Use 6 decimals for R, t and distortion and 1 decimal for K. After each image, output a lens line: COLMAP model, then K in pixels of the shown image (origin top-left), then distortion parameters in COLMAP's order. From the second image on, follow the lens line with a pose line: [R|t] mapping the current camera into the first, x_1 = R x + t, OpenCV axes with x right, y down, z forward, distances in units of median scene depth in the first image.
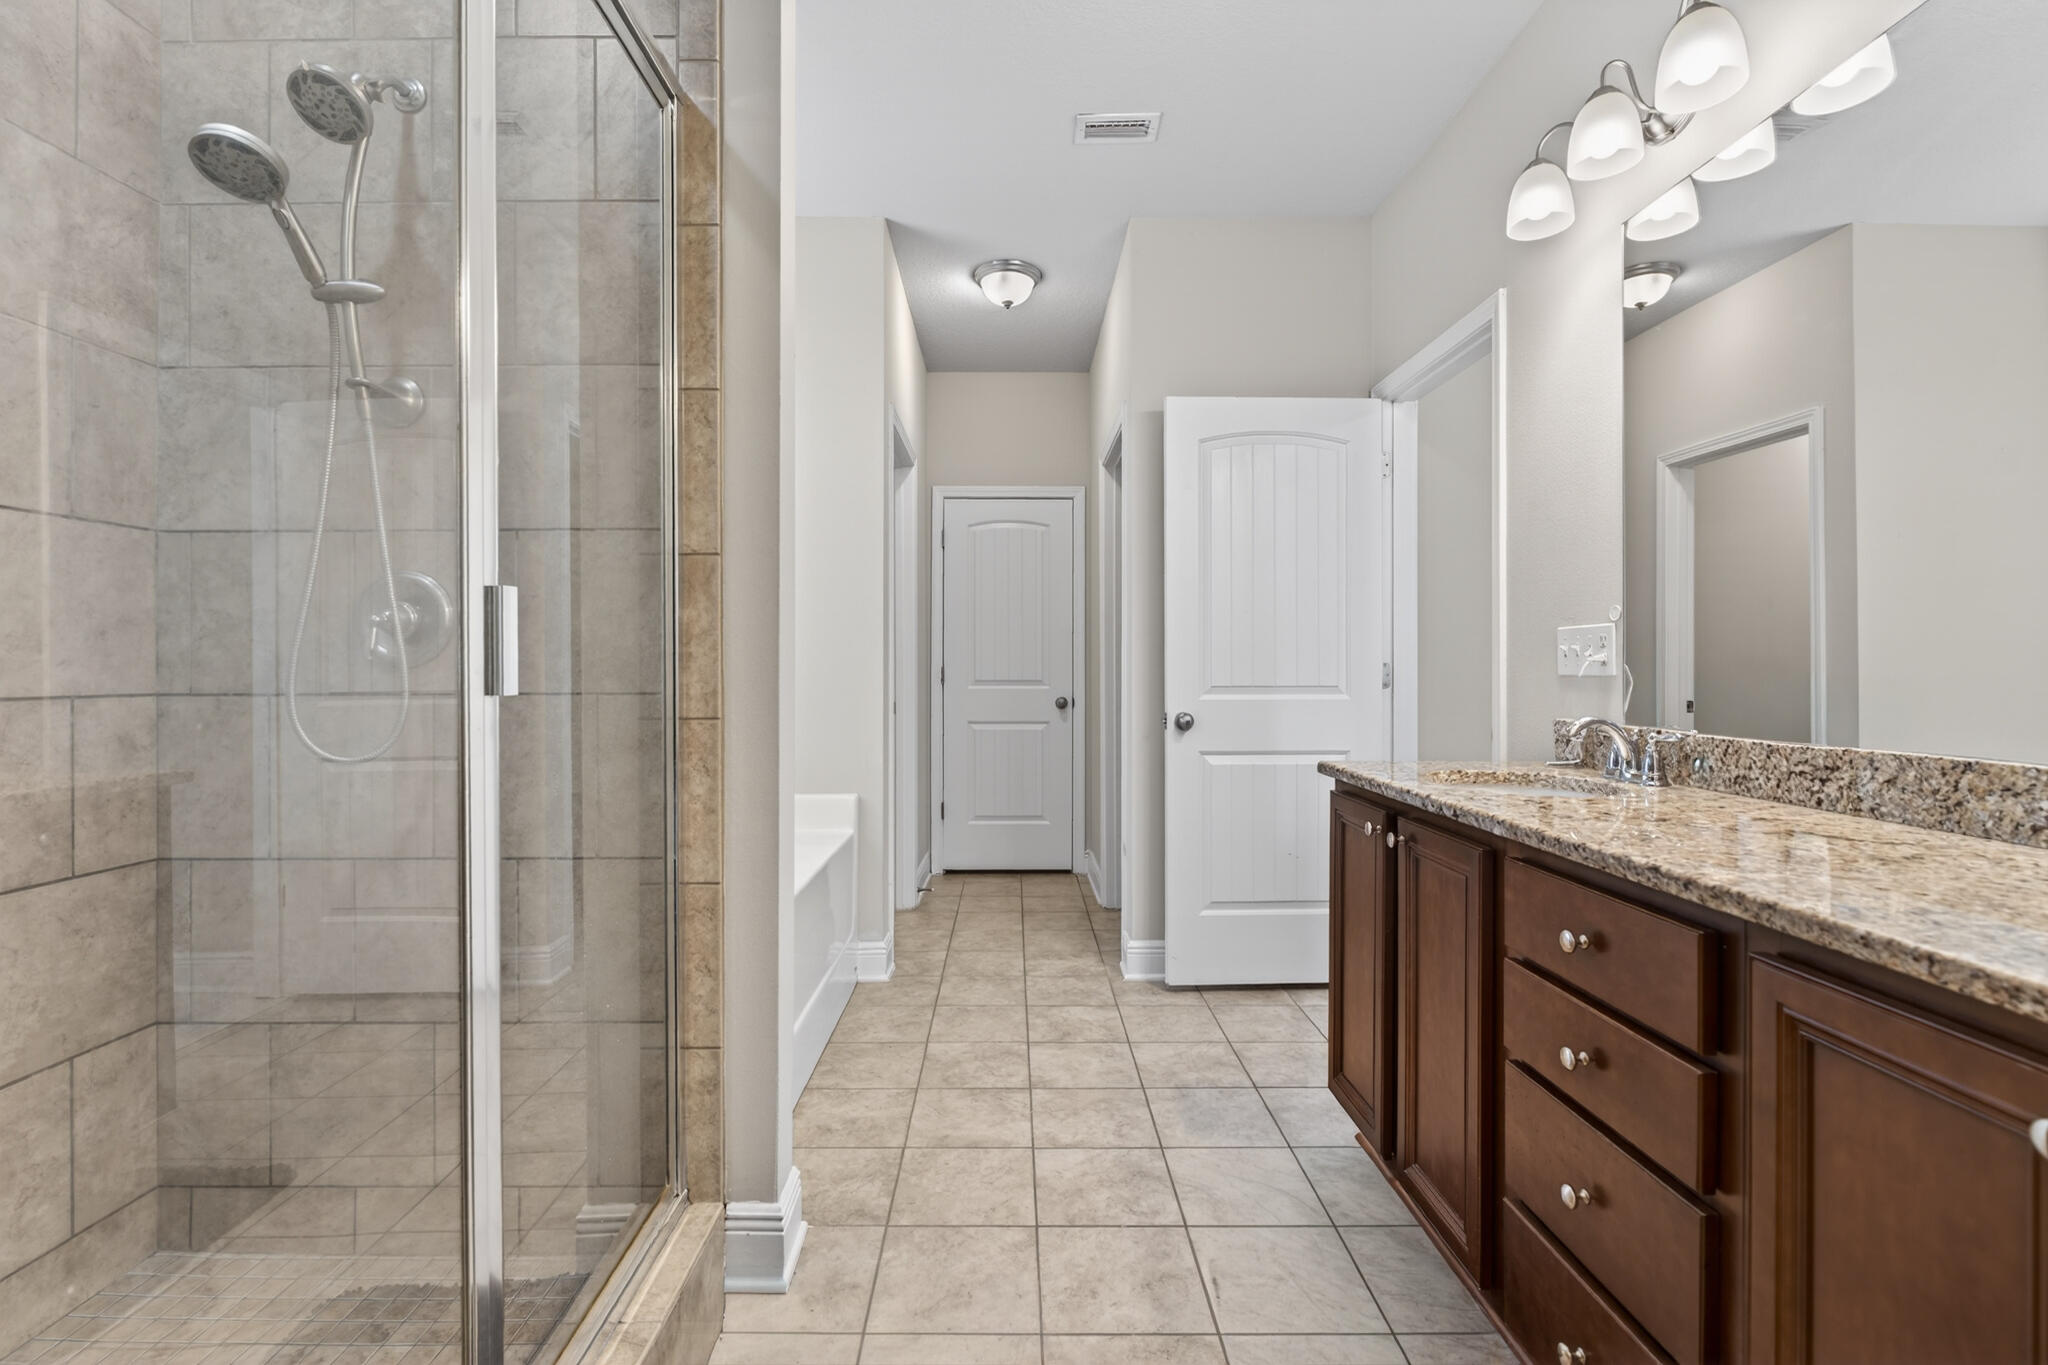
lens RADIAL K [[929.0, 0, 1019.7], [0, 929.0, 669.7], [0, 0, 1]] dist [-0.002490, -0.000549]
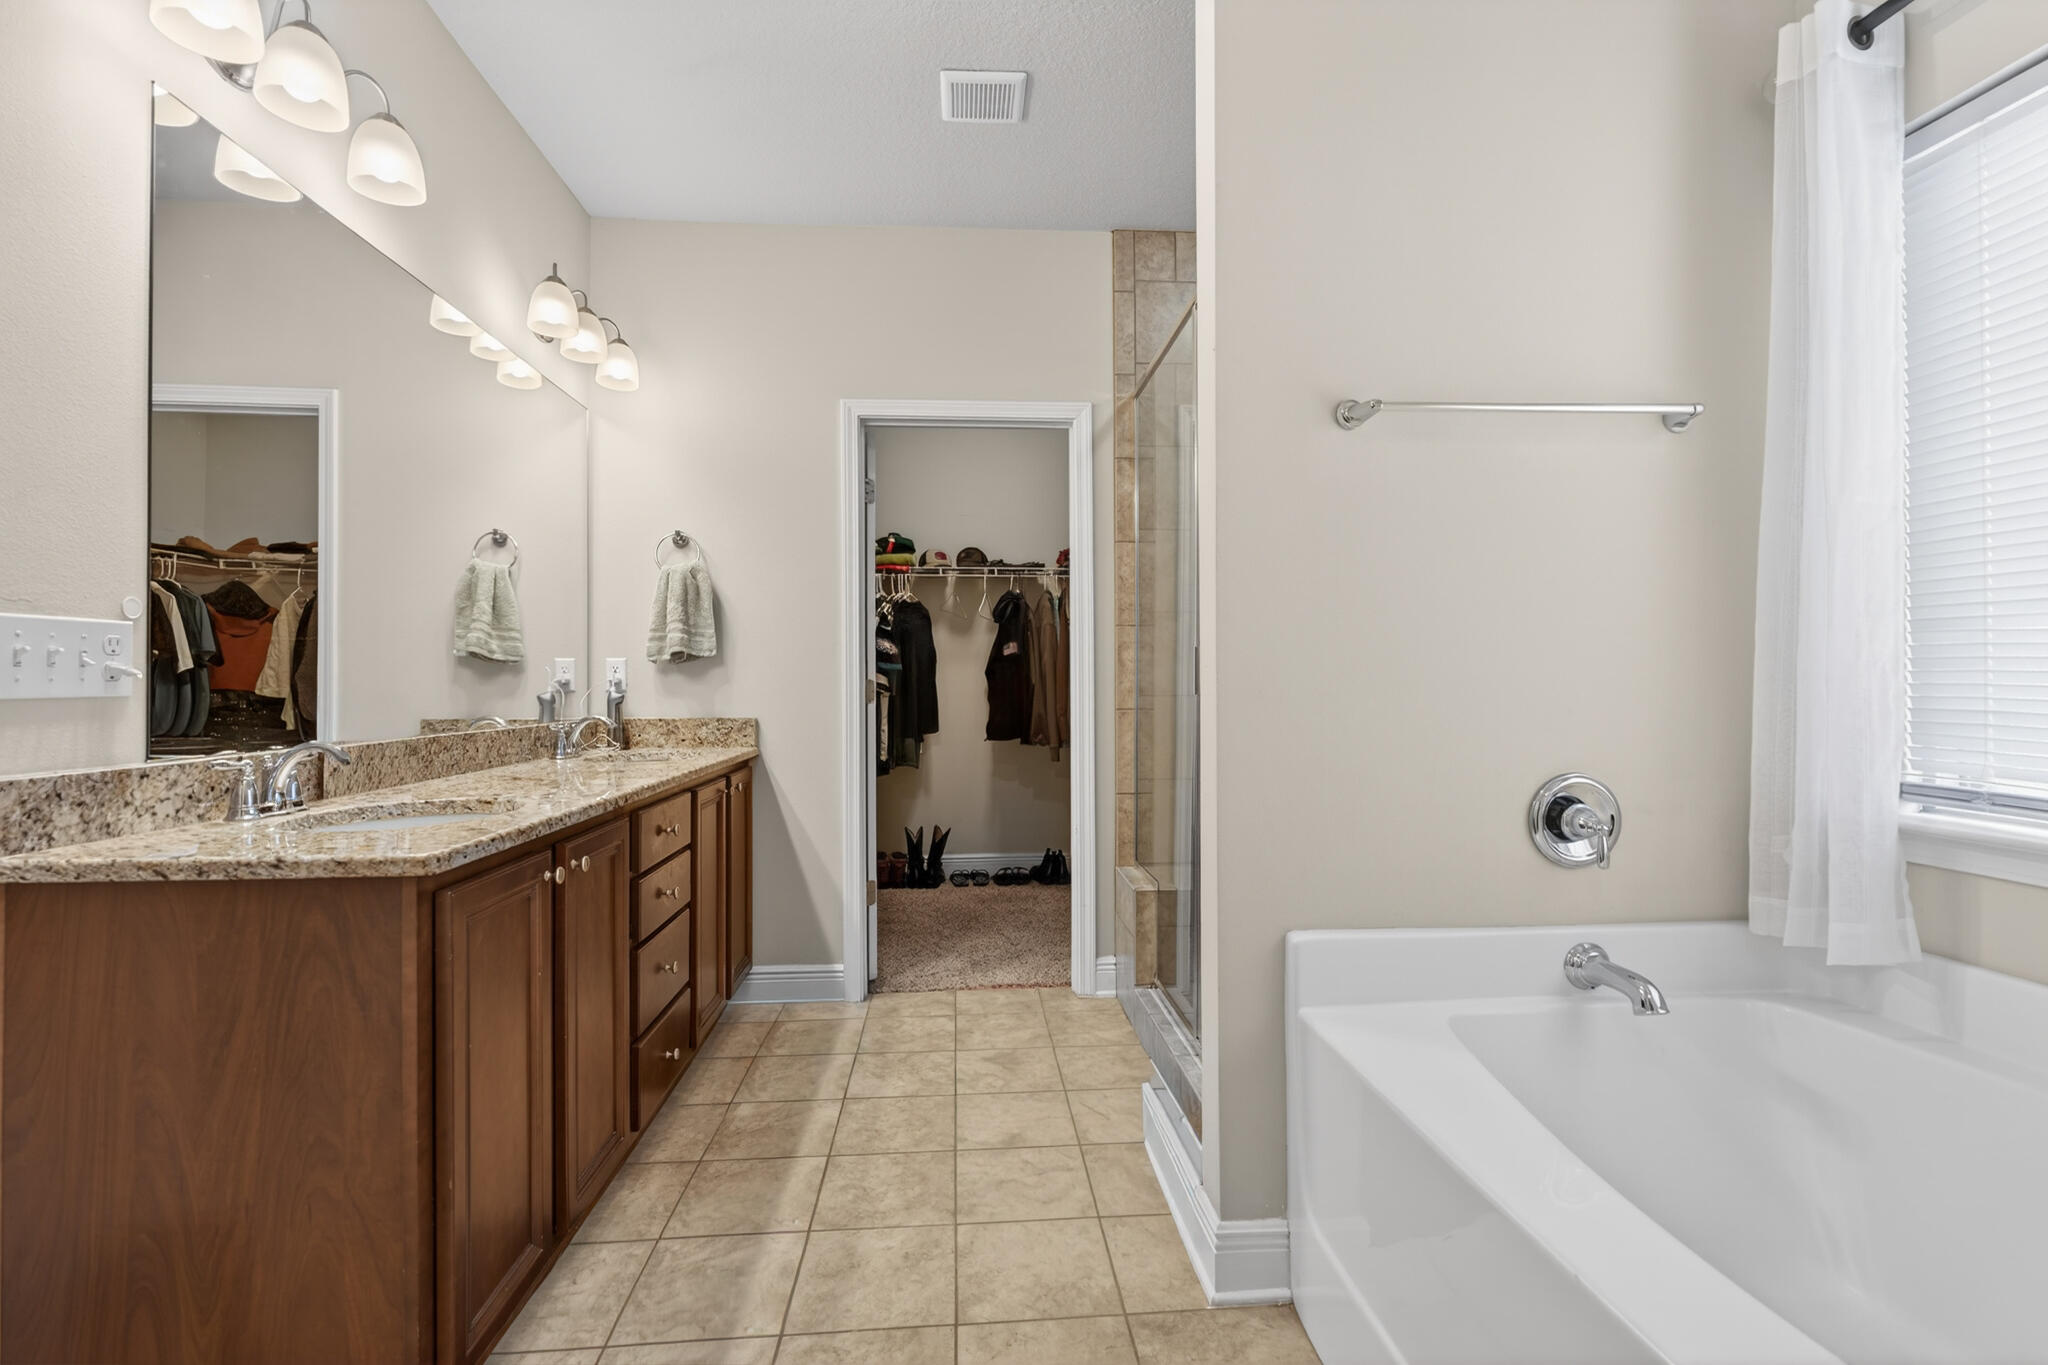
lens RADIAL K [[929.0, 0, 1028.3], [0, 929.0, 686.3], [0, 0, 1]] dist [-0.002490, -0.000549]
pose [[-0.997897, 0.001444, -0.064811, 0.006615], [0.000937, 0.999969, 0.007855, -0.007132], [0.064820, 0.007777, -0.997867, 2.058618]]
